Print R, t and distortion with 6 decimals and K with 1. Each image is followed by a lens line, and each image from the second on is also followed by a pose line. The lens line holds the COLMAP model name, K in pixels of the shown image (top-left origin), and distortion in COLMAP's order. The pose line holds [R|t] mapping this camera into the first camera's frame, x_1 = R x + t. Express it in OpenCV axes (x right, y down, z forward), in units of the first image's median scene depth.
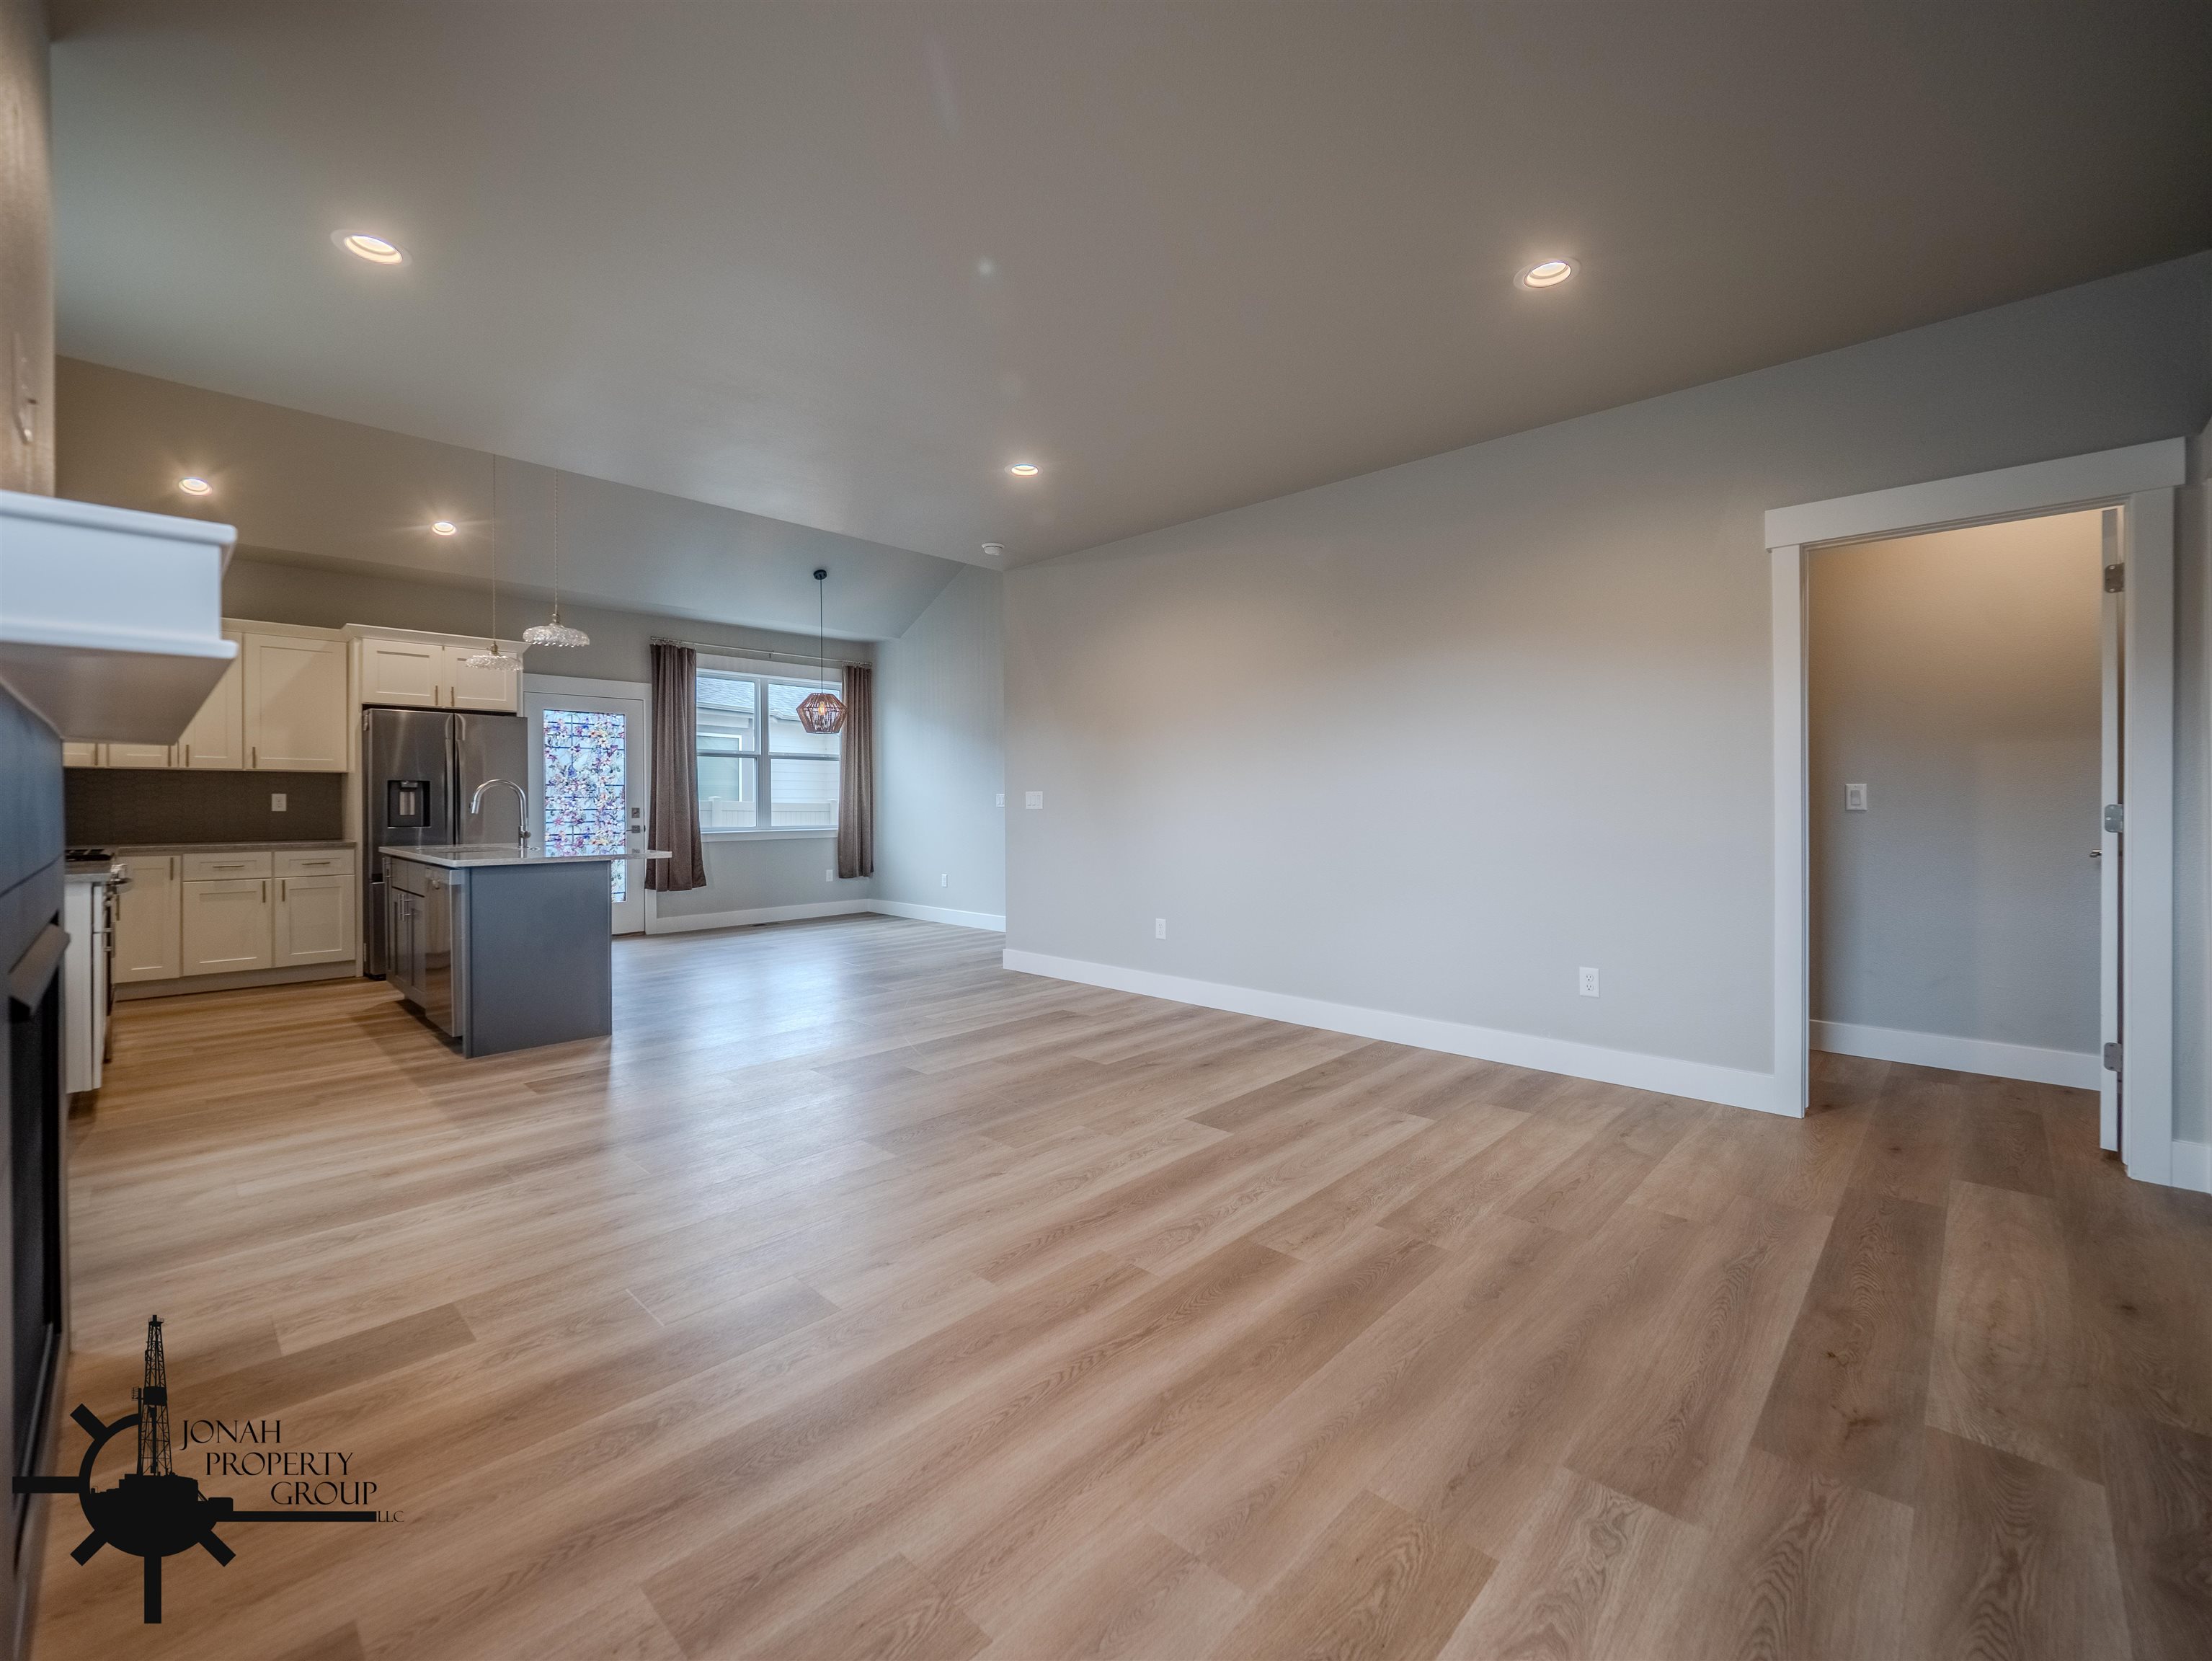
lens RADIAL K [[940.1, 0, 1092.5], [0, 940.1, 809.2], [0, 0, 1]] dist [0.028736, -0.024398]
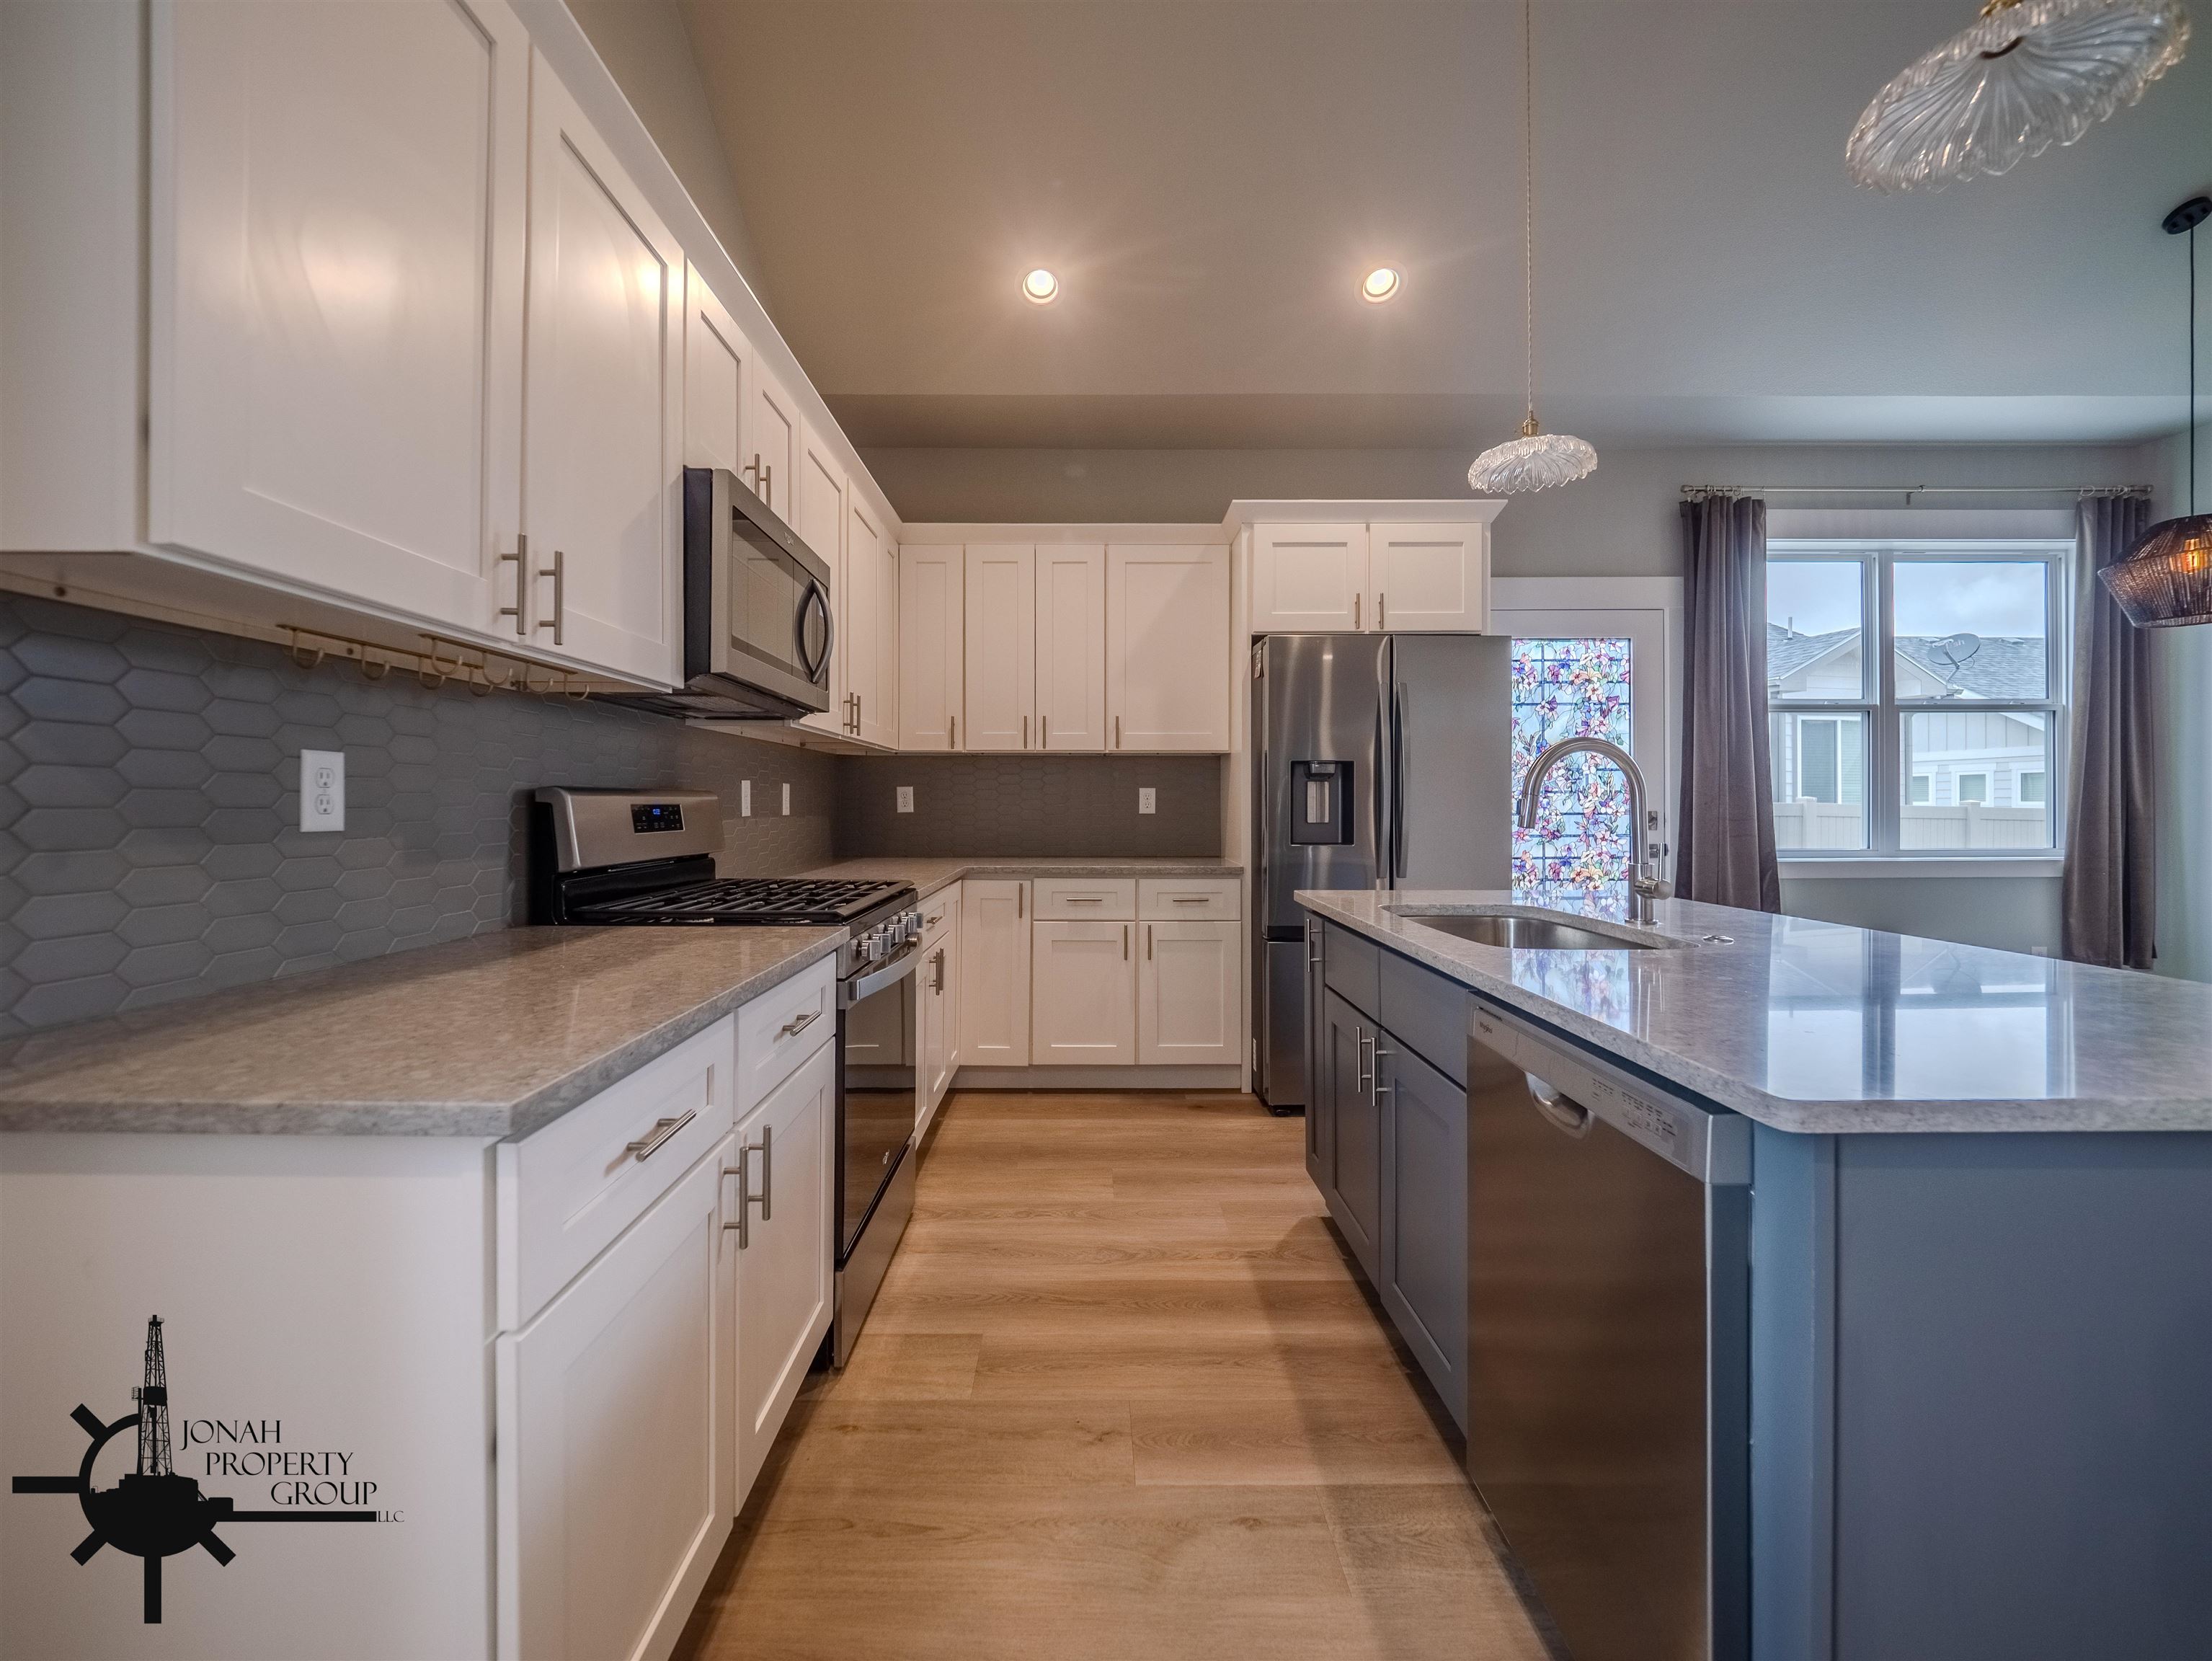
lens RADIAL K [[951.5, 0, 1105.3], [0, 951.5, 804.6], [0, 0, 1]] dist [-0.001079, -0.000080]
pose [[0.714653, 0.000342, -0.699479, -0.416294], [-0.004819, 0.999979, -0.004435, -0.001585], [0.699463, 0.006541, 0.714639, 0.506725]]
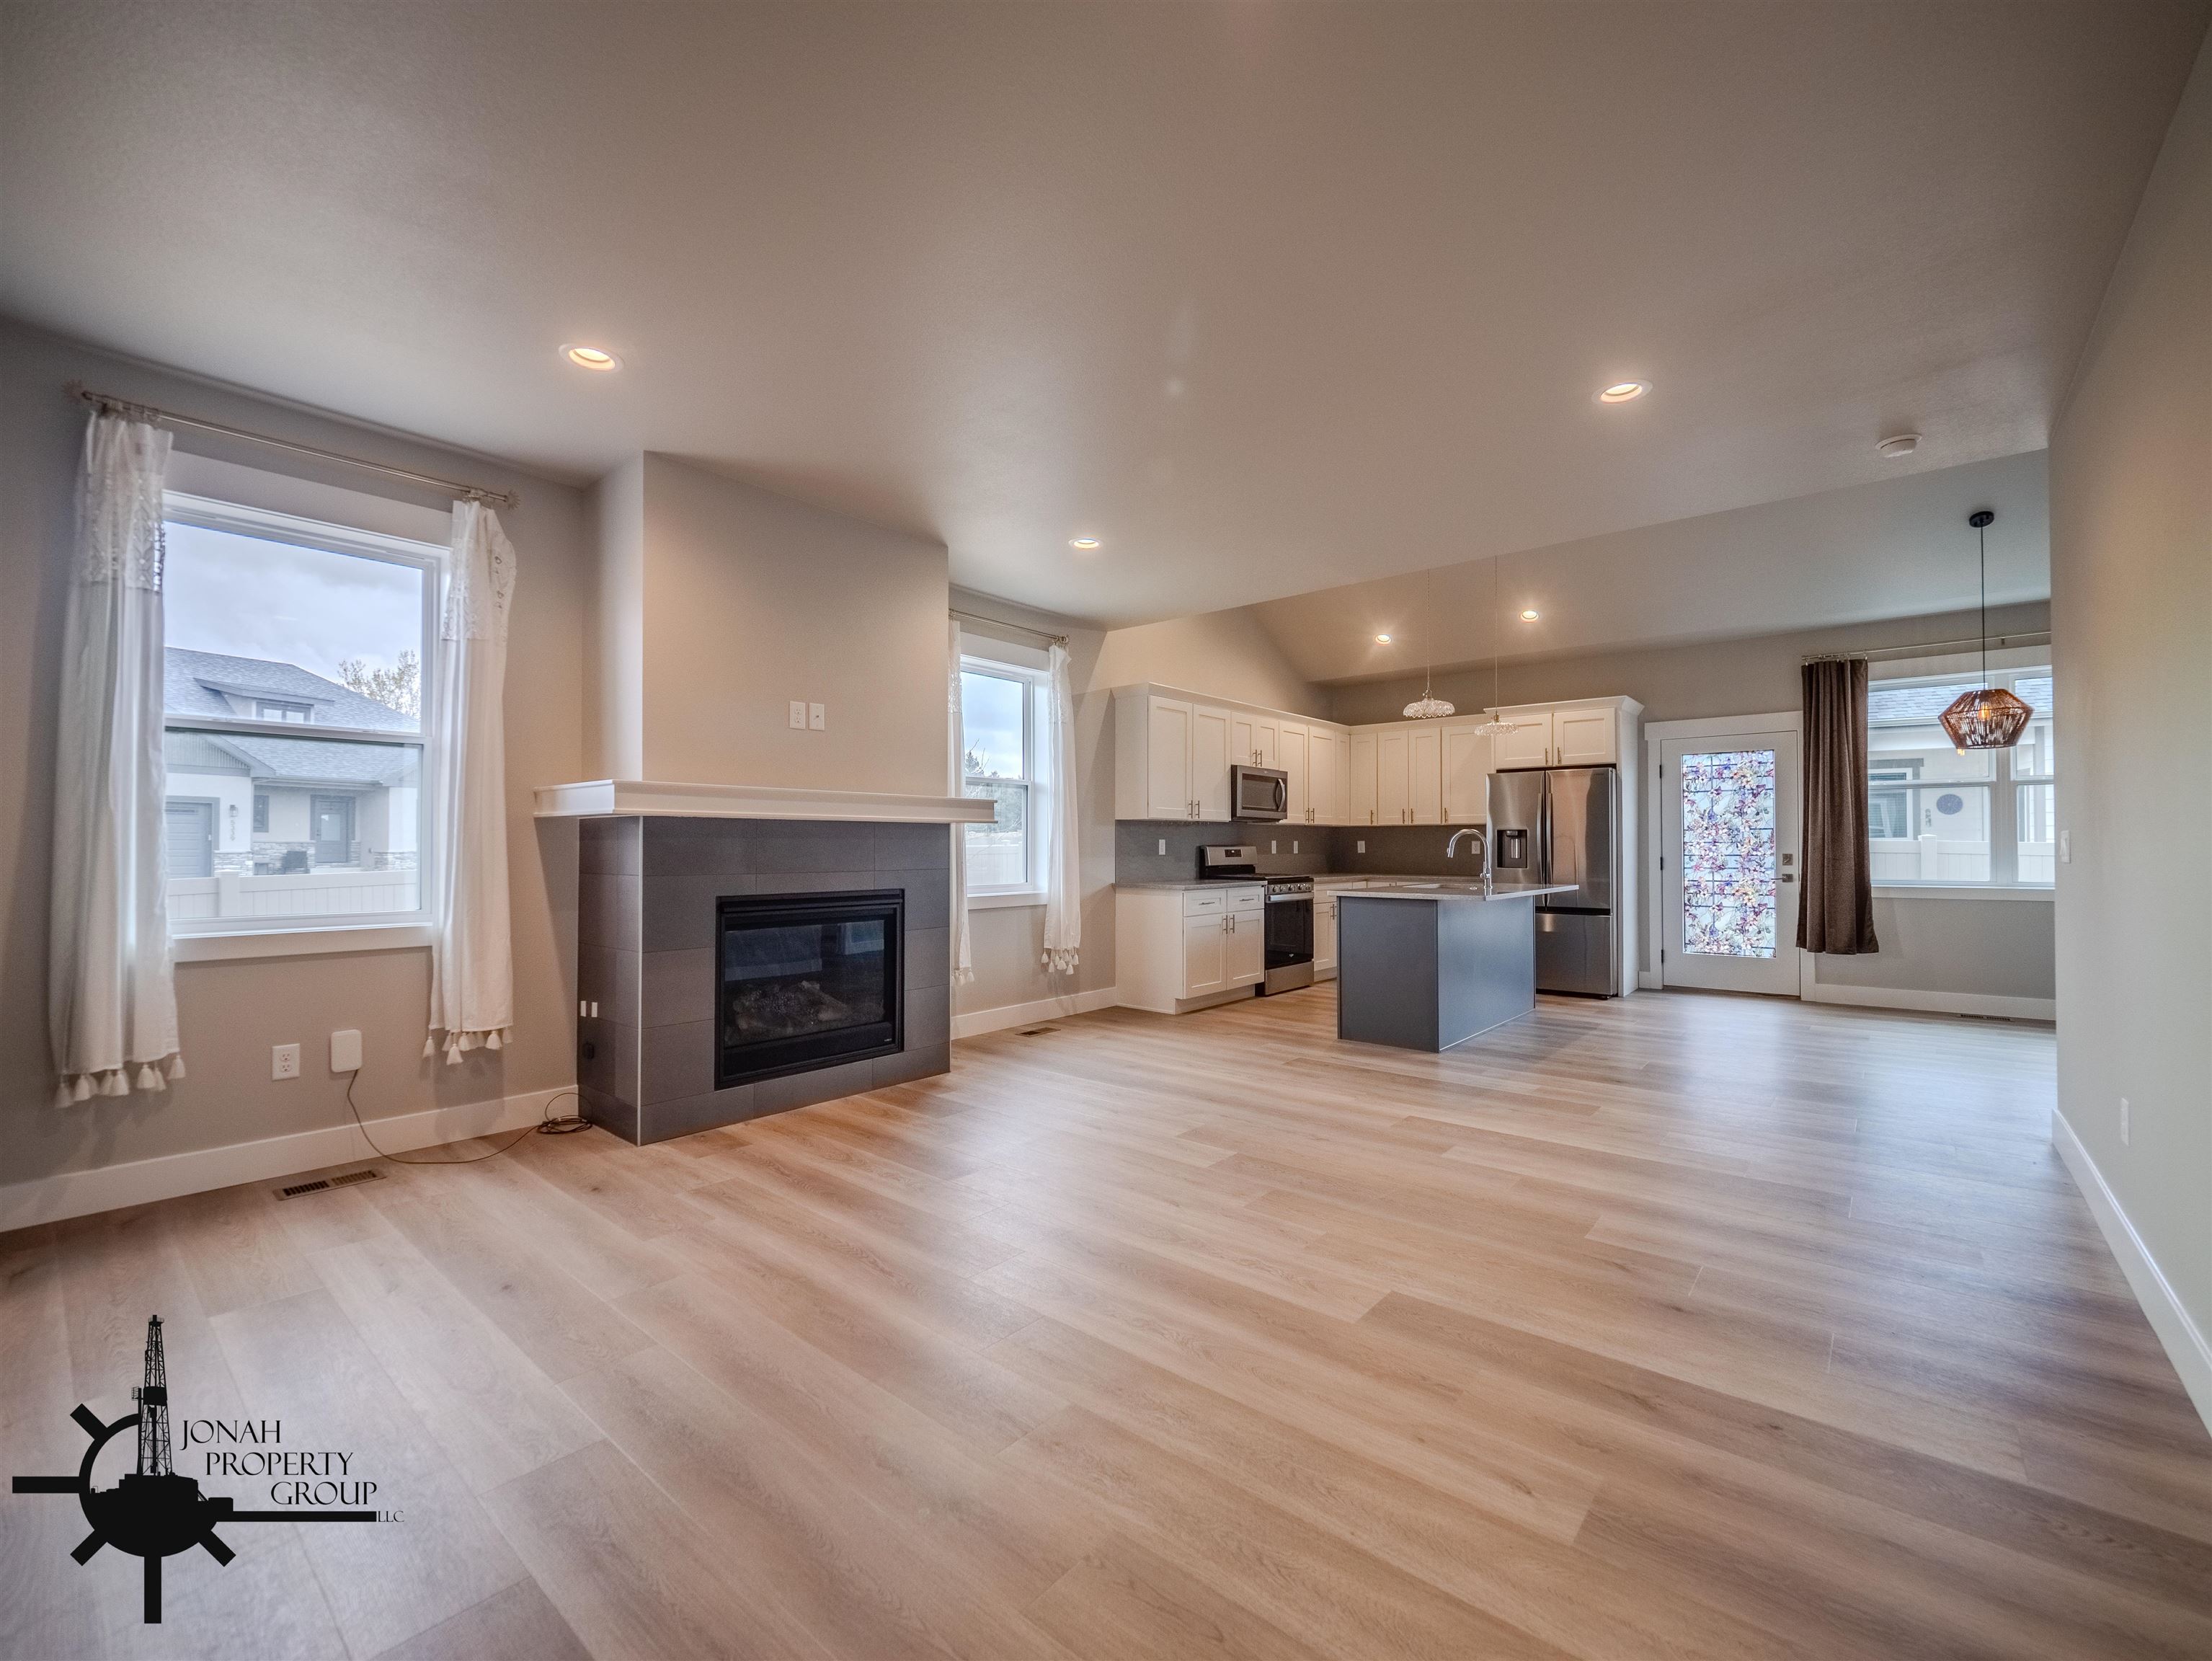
lens RADIAL K [[926.6, 0, 1106.0], [0, 926.6, 830.5], [0, 0, 1]] dist [-0.000068, -0.000100]
pose [[0.061099, -0.016646, -0.997993, 0.432834], [-0.006367, 0.999834, -0.017067, -0.005628], [0.998111, 0.007397, 0.060983, 0.398596]]
